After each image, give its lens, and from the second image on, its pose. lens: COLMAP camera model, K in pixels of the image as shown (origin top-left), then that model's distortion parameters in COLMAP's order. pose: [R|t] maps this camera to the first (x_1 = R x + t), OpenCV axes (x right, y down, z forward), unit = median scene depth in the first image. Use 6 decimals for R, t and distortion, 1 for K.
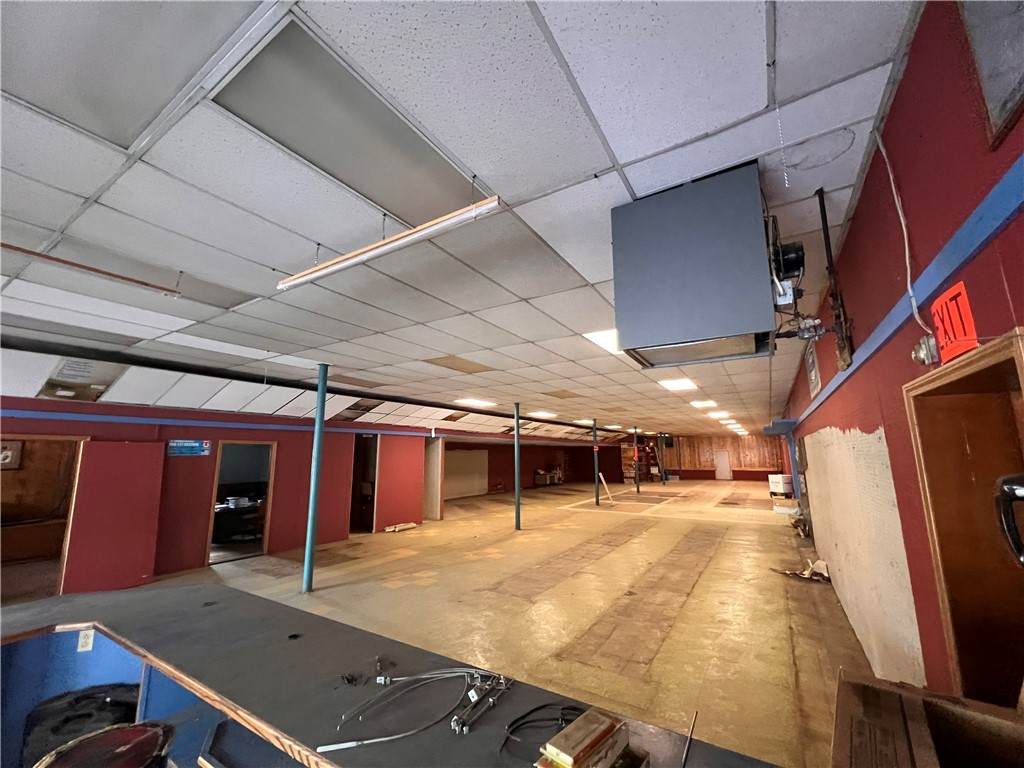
lens RADIAL K [[411.4, 0, 511.2], [0, 411.4, 380.4], [0, 0, 1]] dist [-0.001893, 0.000518]
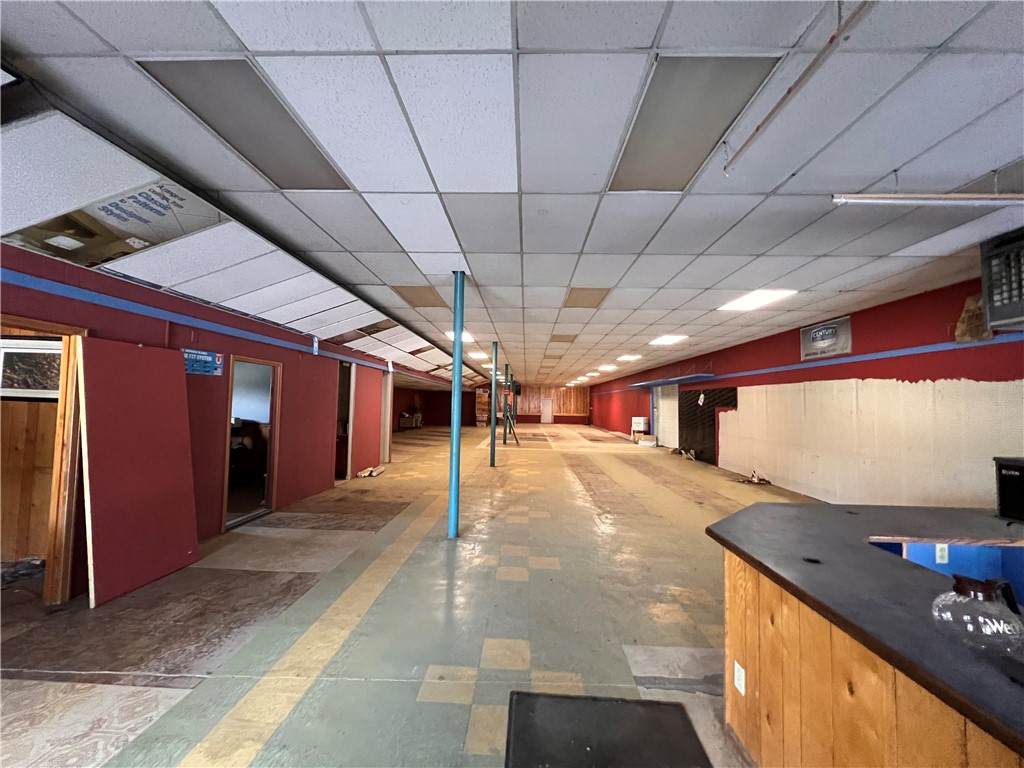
lens RADIAL K [[411.3, 0, 508.6], [0, 411.3, 381.7], [0, 0, 1]] dist [0.000467, 0.000606]
pose [[0.866012, 0.049439, 0.497573, -0.831562], [-0.113201, 0.988649, 0.098790, 0.090300], [-0.487041, -0.141879, 0.861778, 0.241356]]
